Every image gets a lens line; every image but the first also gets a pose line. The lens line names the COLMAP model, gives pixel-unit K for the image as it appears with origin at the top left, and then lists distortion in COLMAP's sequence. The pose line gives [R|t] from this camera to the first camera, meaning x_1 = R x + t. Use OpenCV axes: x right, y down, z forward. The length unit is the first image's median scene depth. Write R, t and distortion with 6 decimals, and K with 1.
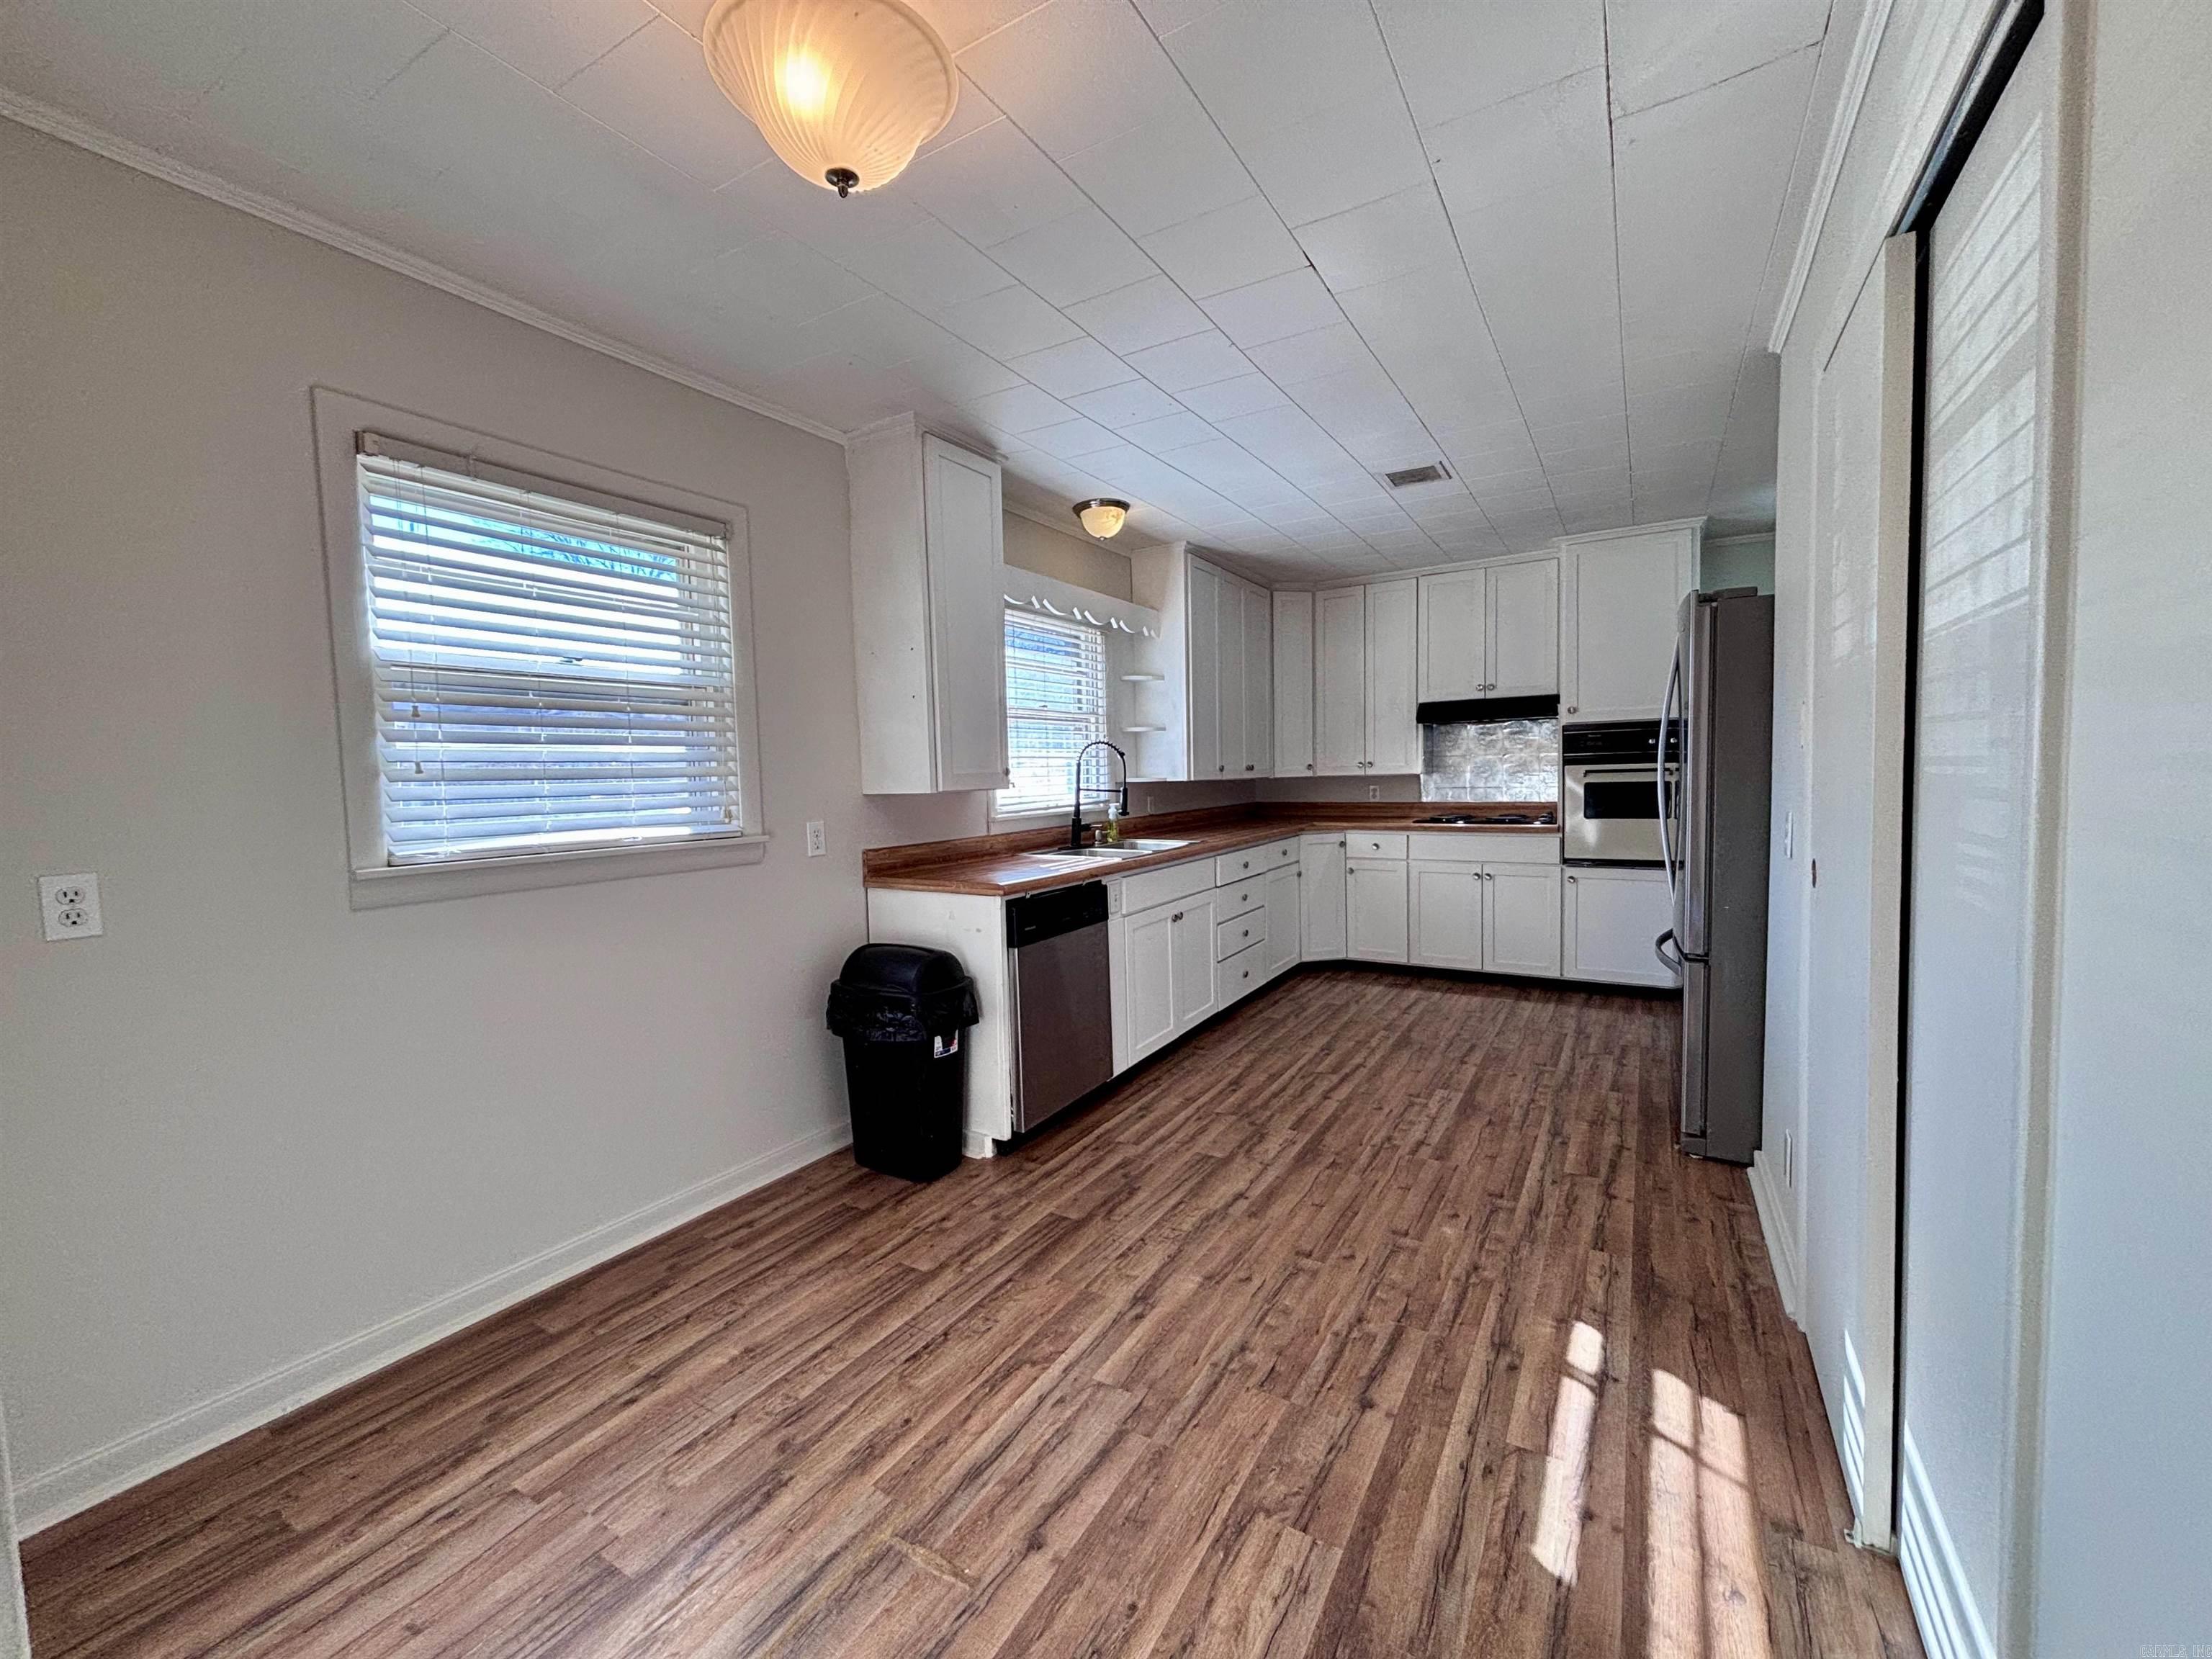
lens RADIAL K [[895.2, 0, 1096.4], [0, 895.2, 826.3], [0, 0, 1]] dist [-0.001004, 0.000578]
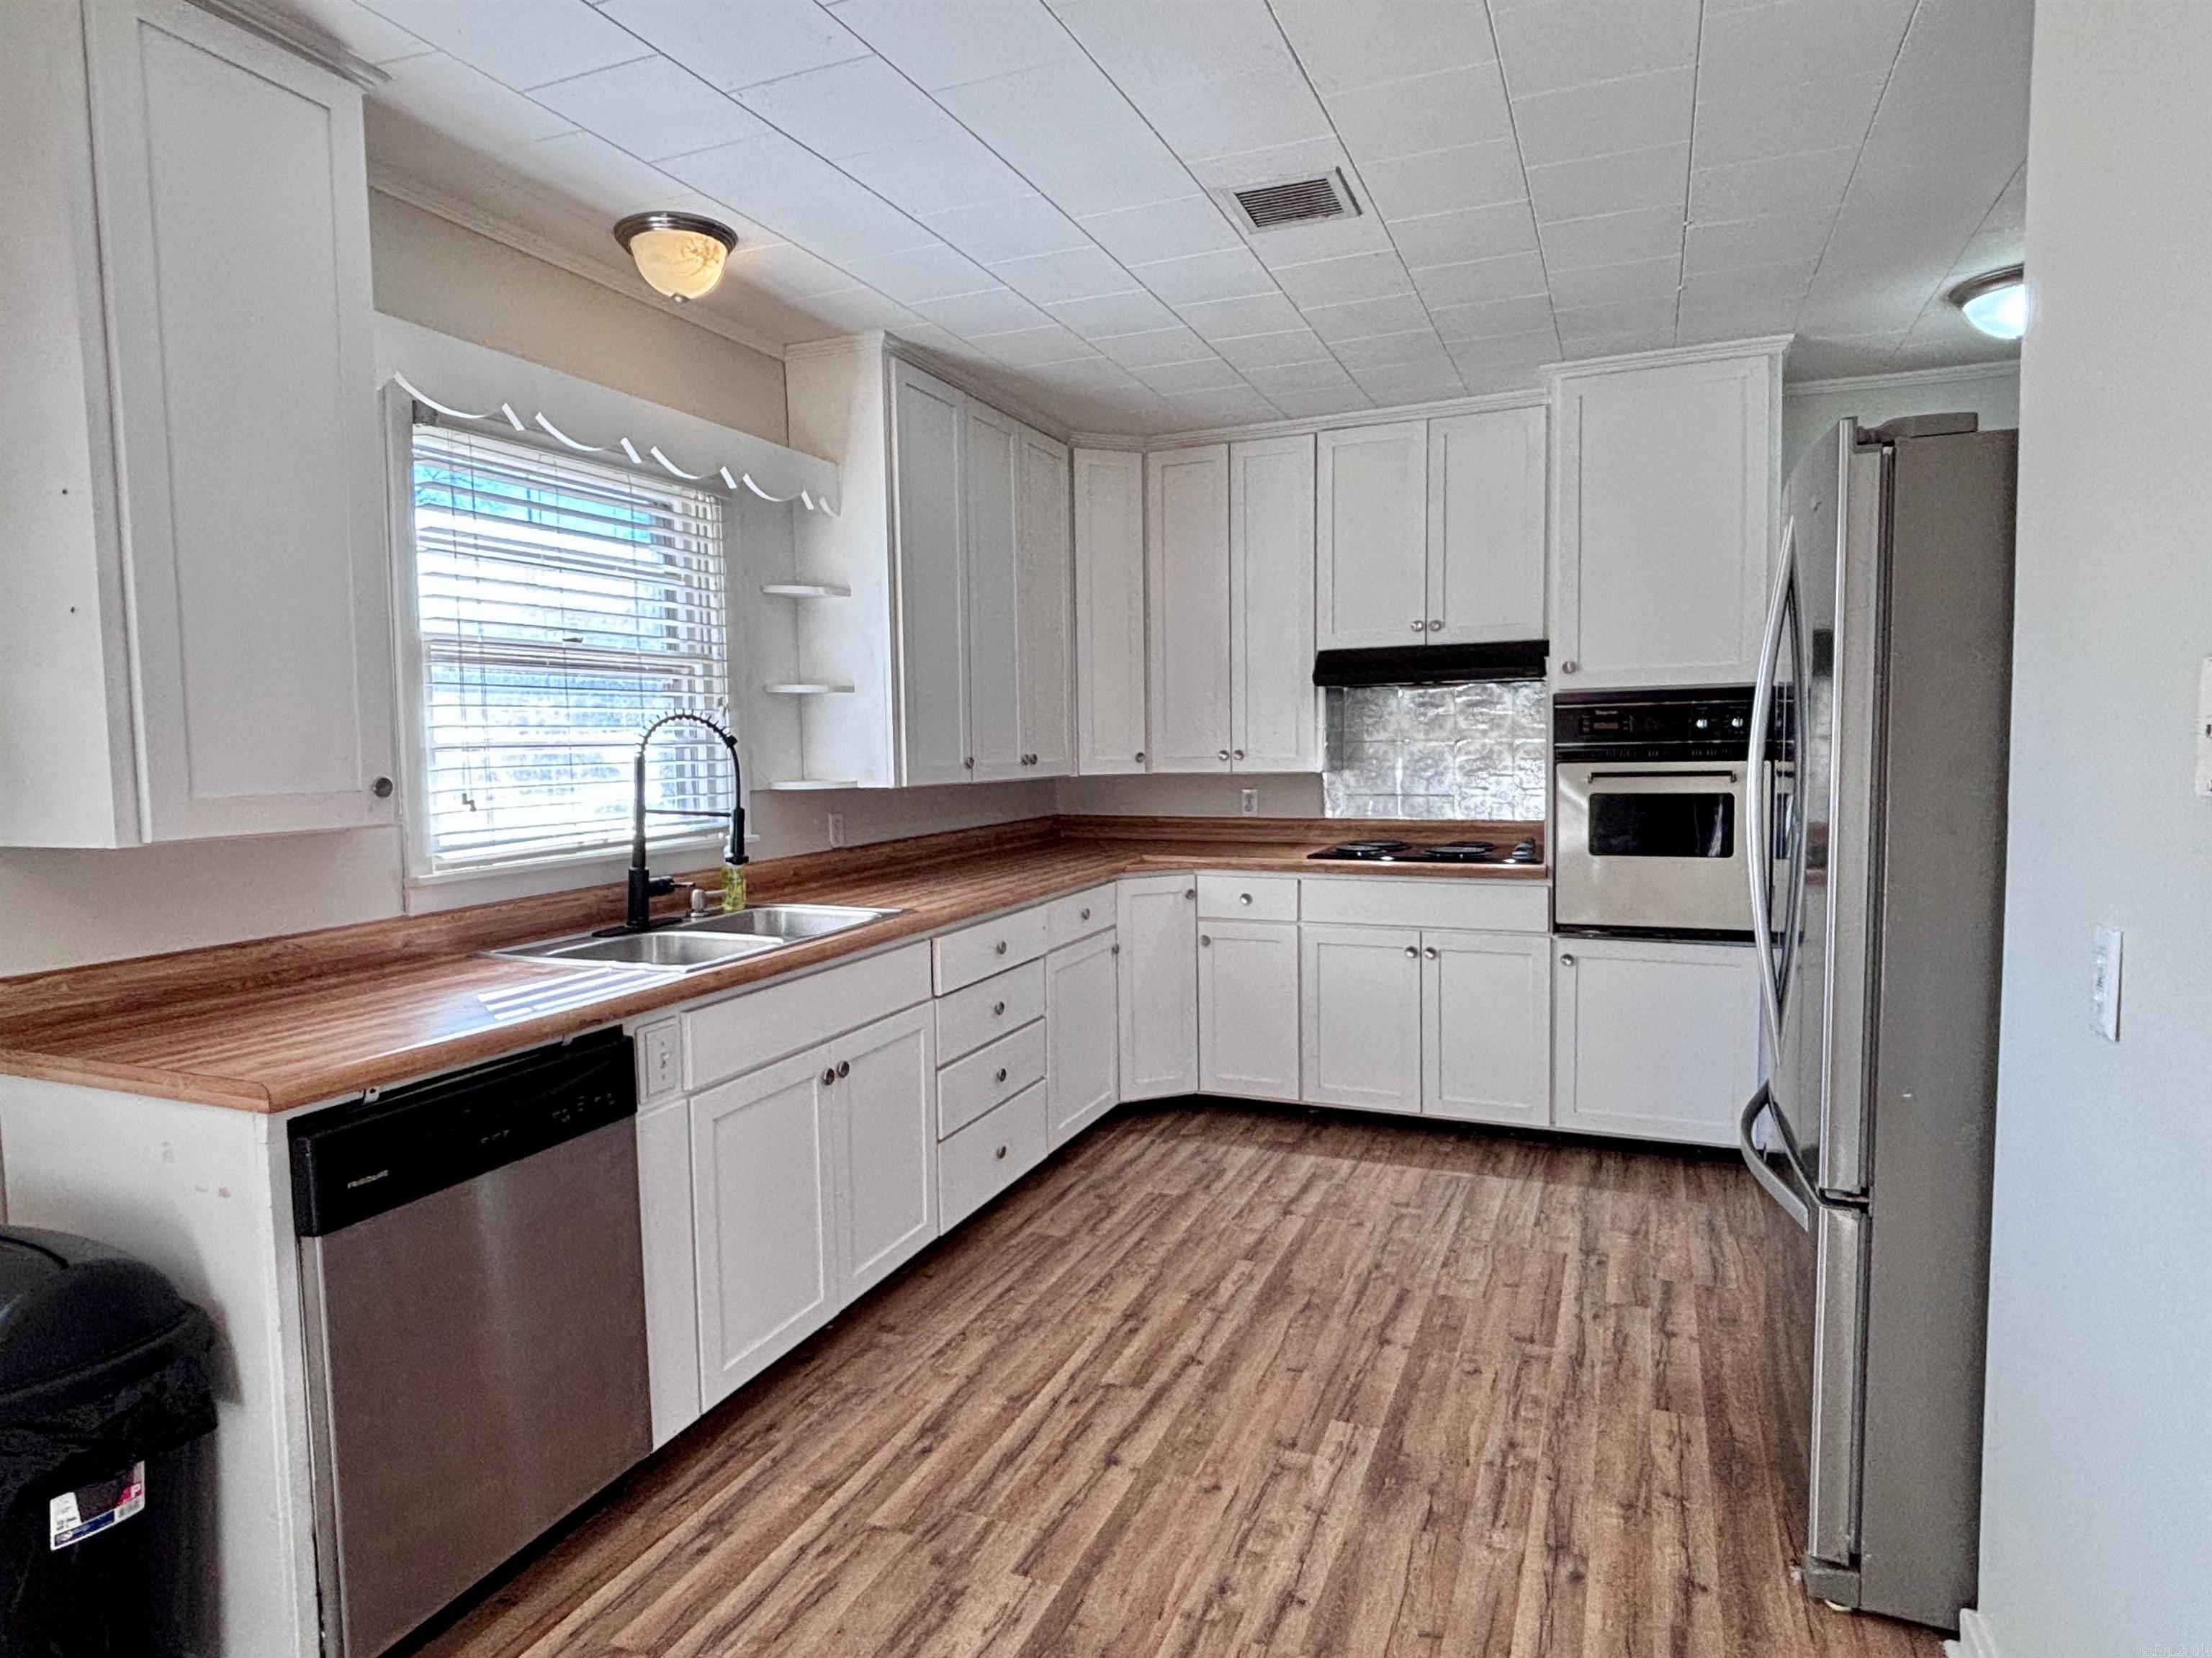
lens RADIAL K [[1276.9, 0, 1104.5], [0, 1276.9, 826.9], [0, 0, 1]] dist [0.019781, -0.003614]
pose [[0.987731, -0.002531, 0.156145, 0.126357], [0.001683, 0.999983, 0.005563, -0.037510], [-0.156156, -0.005232, 0.987718, 0.274375]]
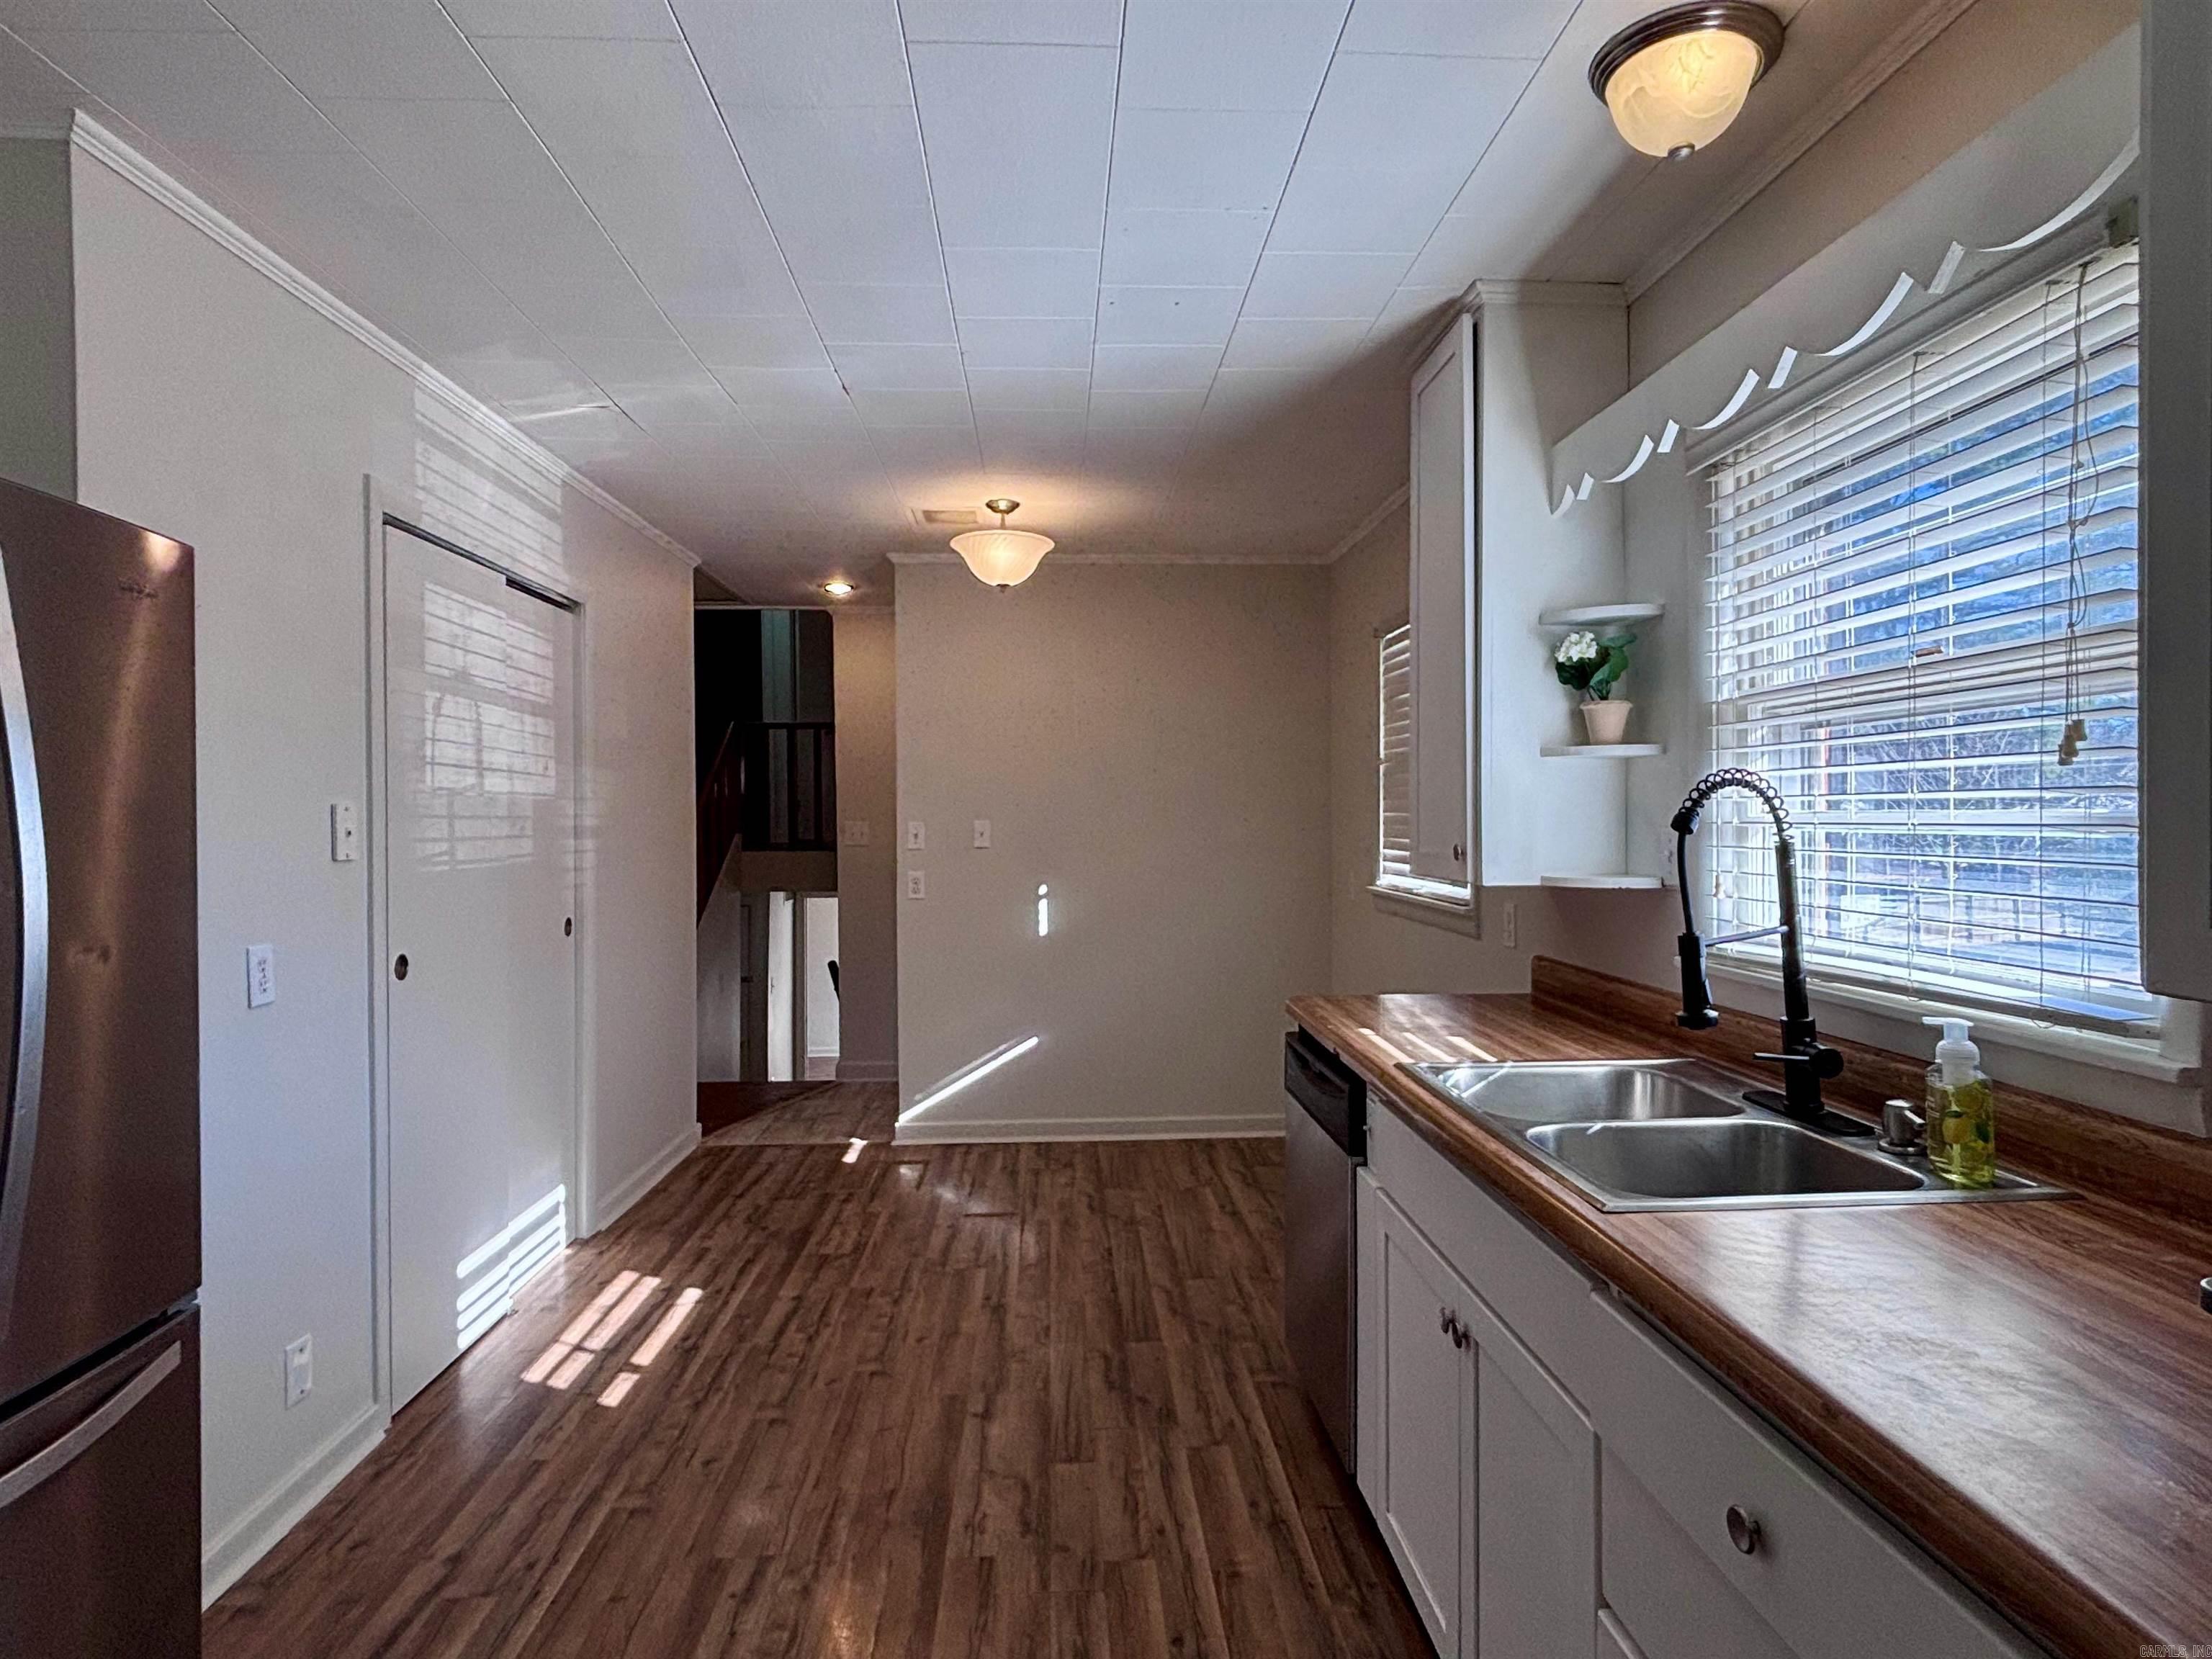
lens RADIAL K [[1277.0, 0, 1097.3], [0, 1277.0, 817.5], [0, 0, 1]] dist [0.019781, -0.003614]
pose [[-0.832040, 0.030638, -0.553869, 0.450826], [-0.009707, 0.997516, 0.069761, -0.114606], [0.554631, 0.063421, -0.829676, 1.296851]]
